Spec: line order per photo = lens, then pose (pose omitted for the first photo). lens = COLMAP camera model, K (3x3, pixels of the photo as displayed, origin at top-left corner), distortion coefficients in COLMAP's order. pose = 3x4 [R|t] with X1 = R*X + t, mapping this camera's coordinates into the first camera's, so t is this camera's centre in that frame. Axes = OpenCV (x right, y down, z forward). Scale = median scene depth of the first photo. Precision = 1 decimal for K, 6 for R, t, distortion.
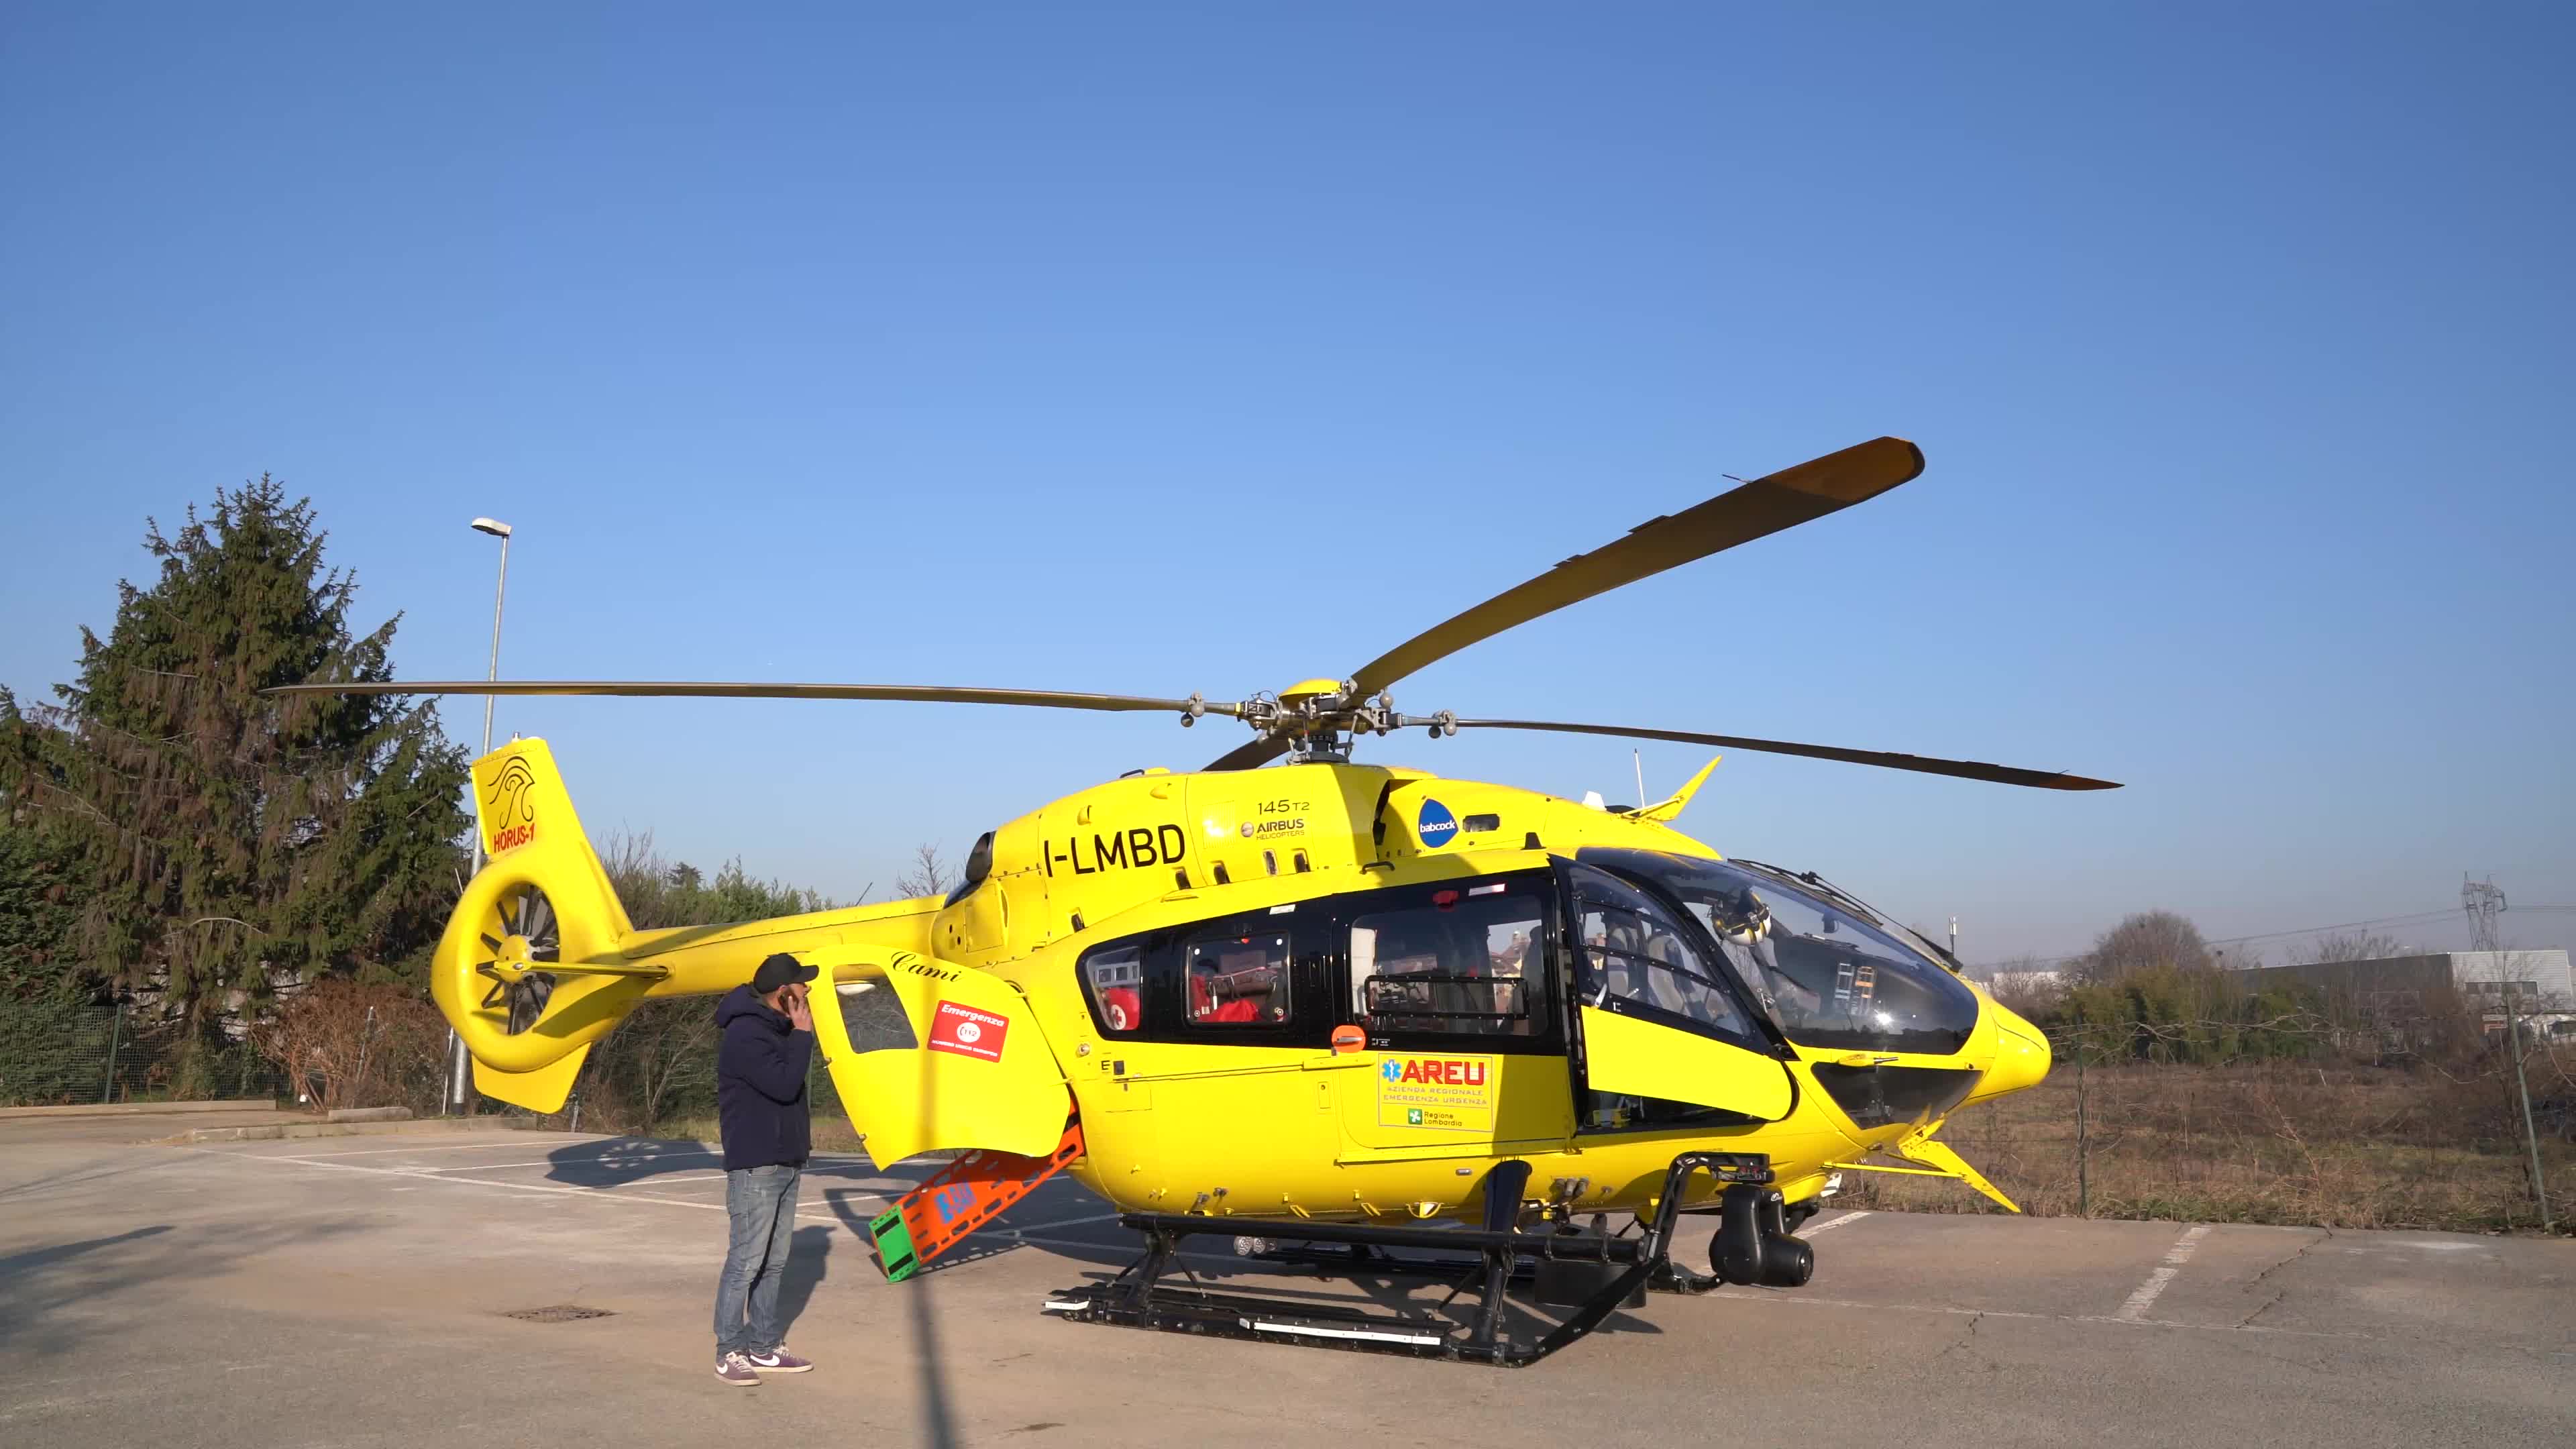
lens RADIAL K [[1809.3, 0, 1313.9], [0, 1809.3, 716.7], [0, 0, 1]] dist [-0.136111, 0.050652]
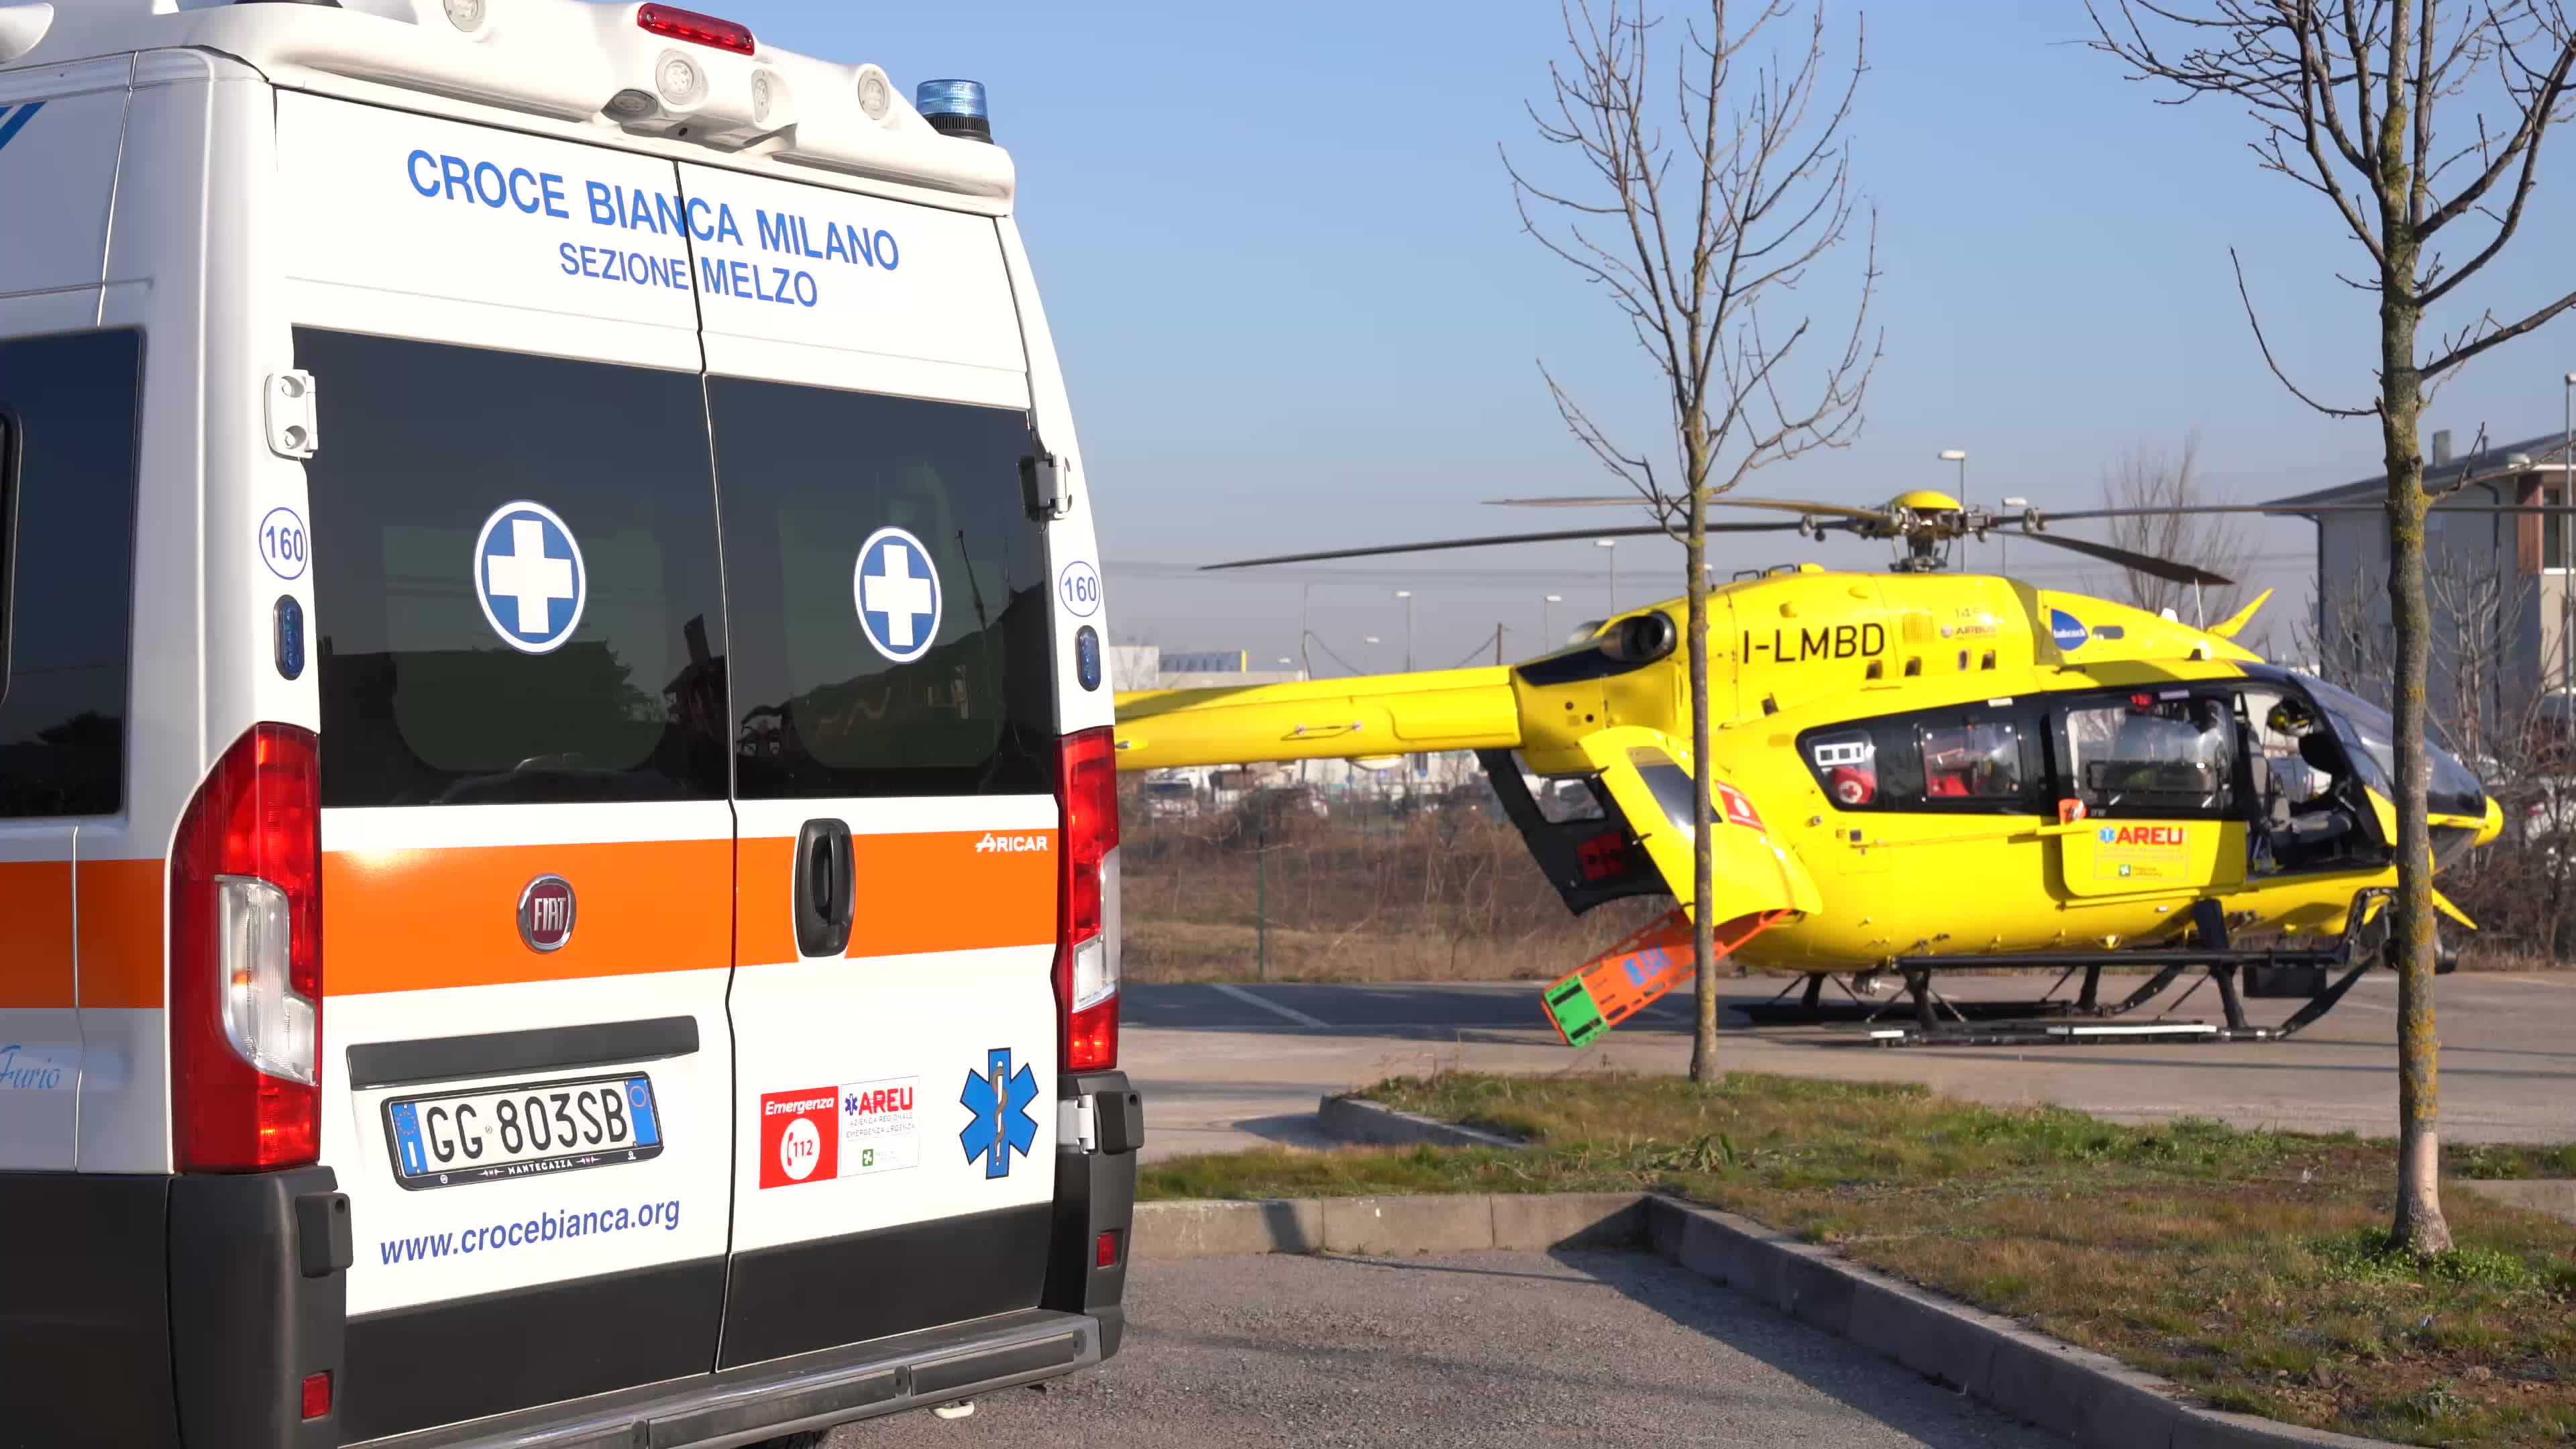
lens RADIAL K [[4094.2, 0, 1286.0], [0, 4094.2, 729.1], [0, 0, 1]] dist [0.207557, 0.000000]
pose [[0.746461, 0.001329, 0.665428, -2.062490], [-0.112304, 0.985905, 0.124011, -0.152012], [-0.655885, -0.167299, 0.736089, -0.661027]]
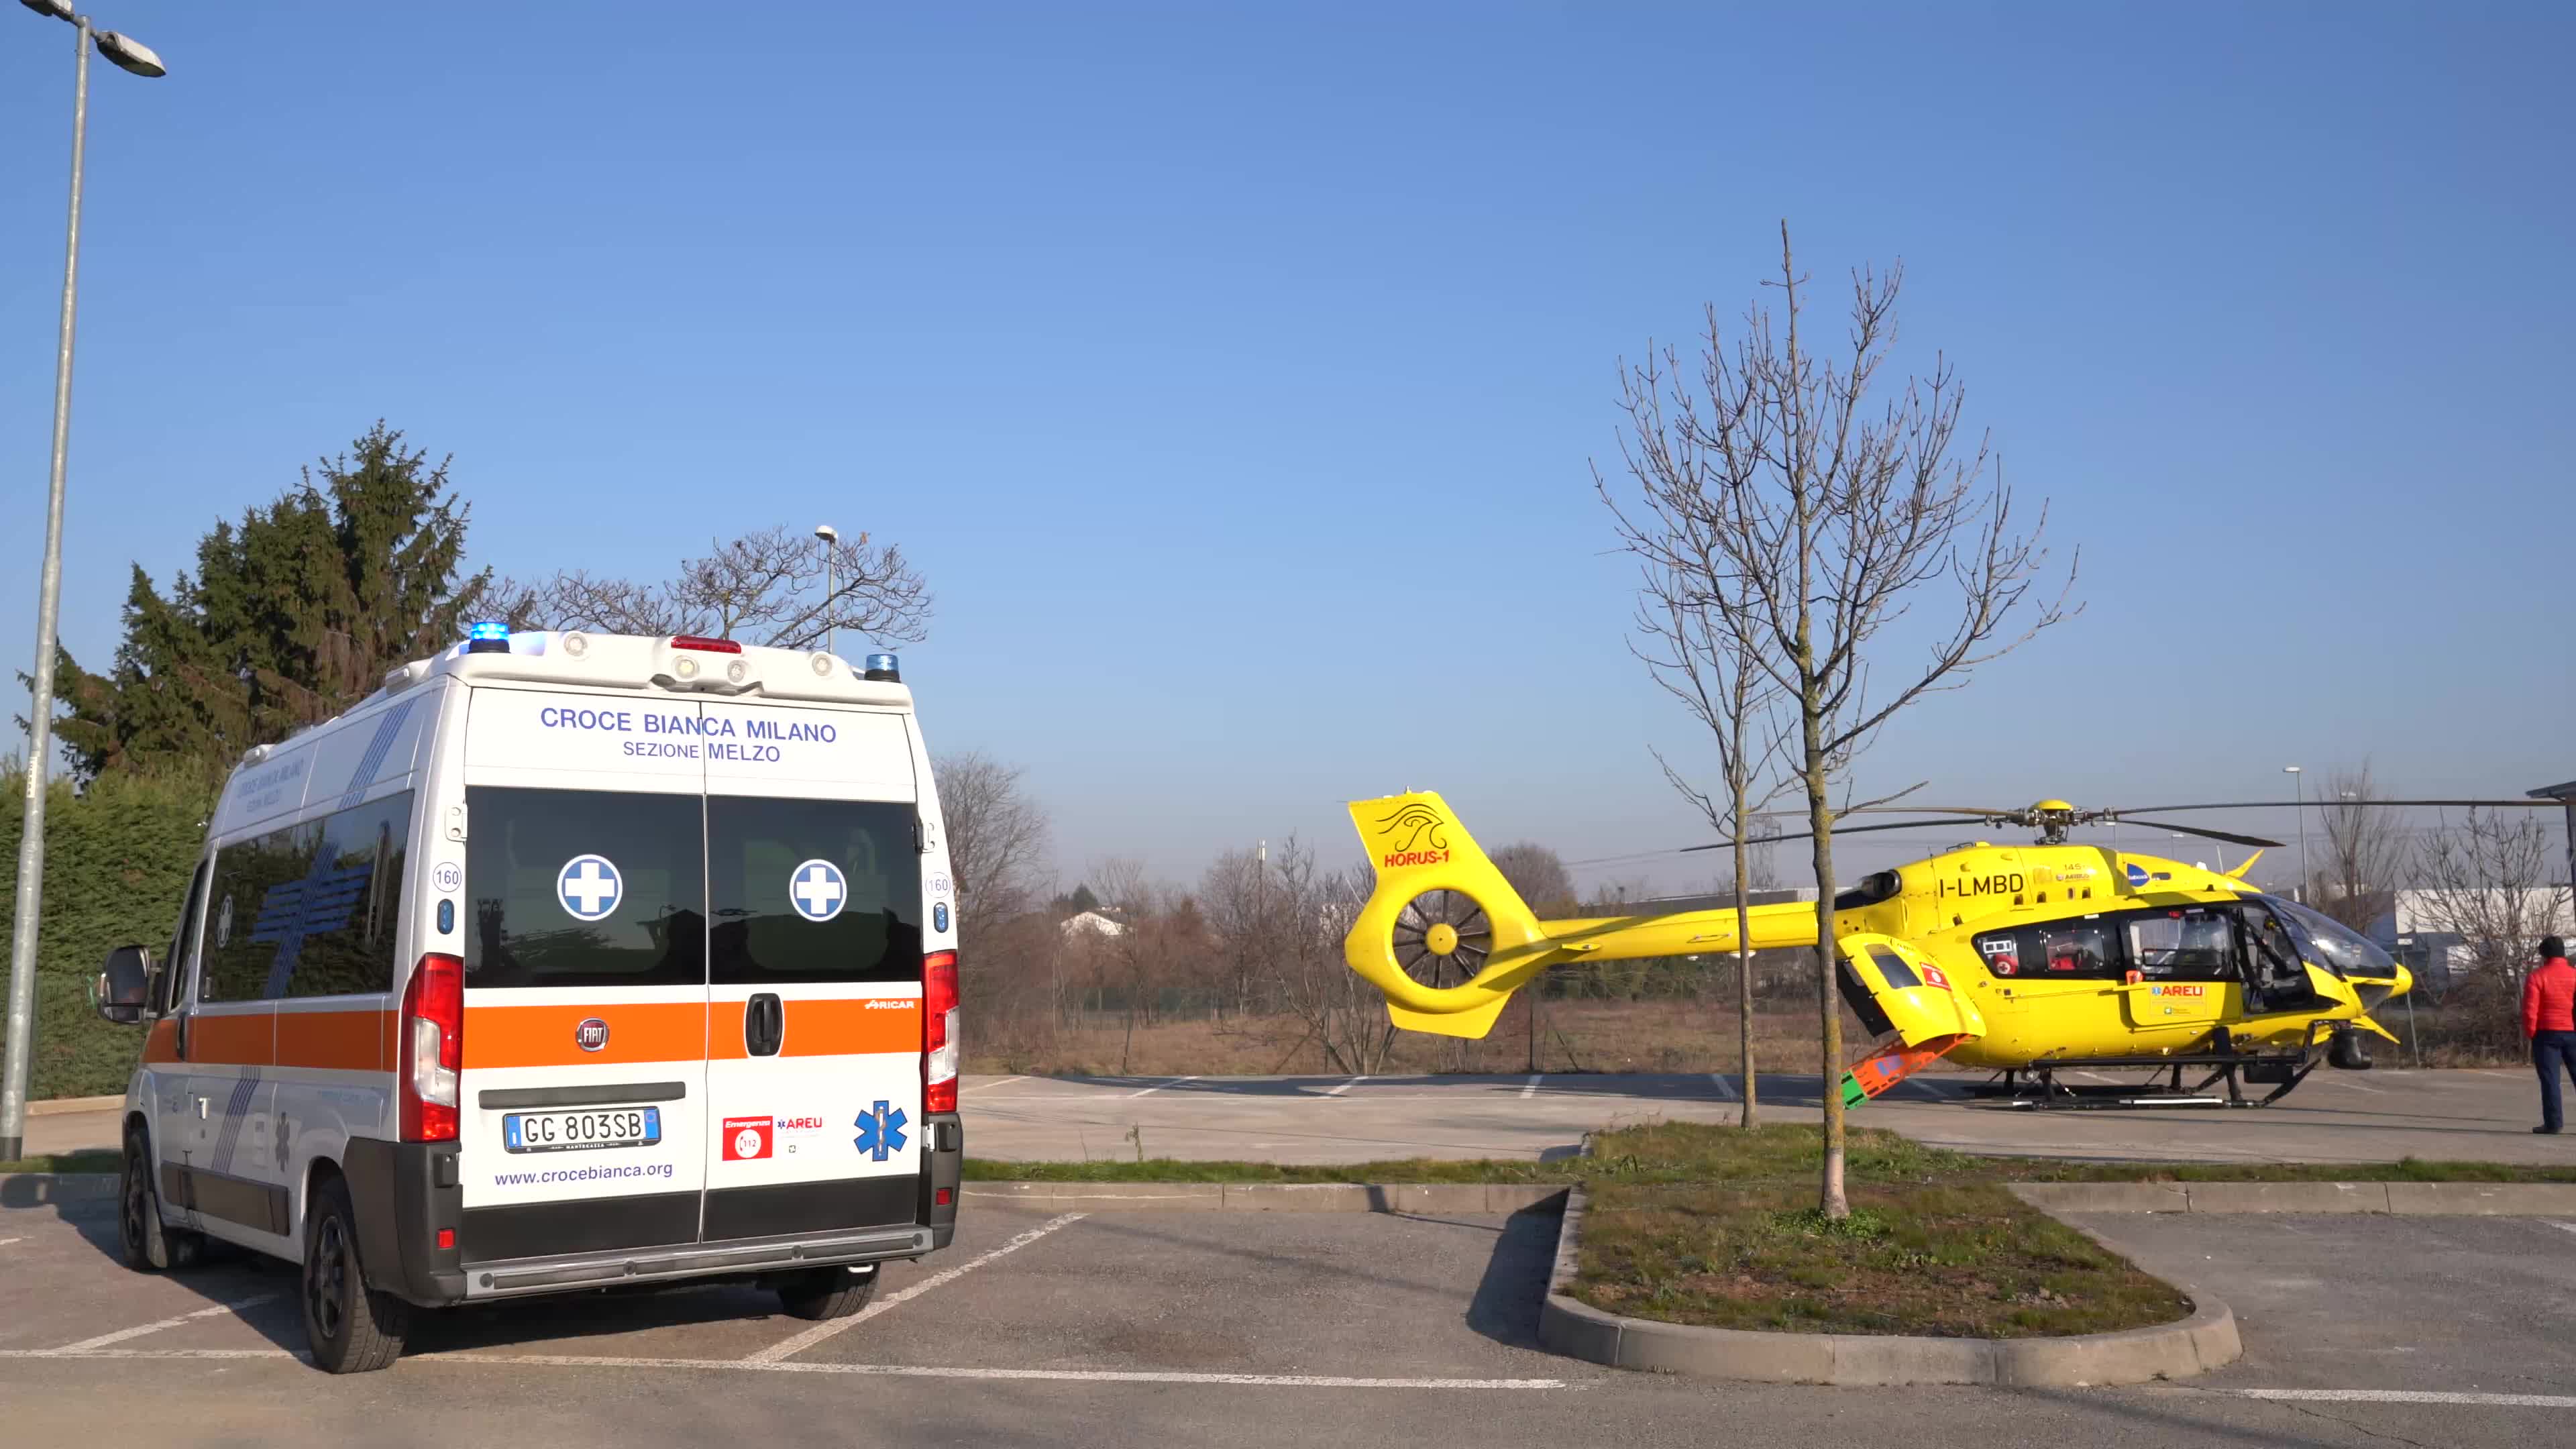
lens RADIAL K [[2185.7, 0, 1294.4], [0, 2185.7, 713.2], [0, 0, 1]] dist [-0.065656, 0.062701]
pose [[0.917986, 0.032788, 0.395256, -1.801991], [-0.057638, 0.997026, 0.051157, -0.199208], [-0.392403, -0.069743, 0.917145, -0.915721]]
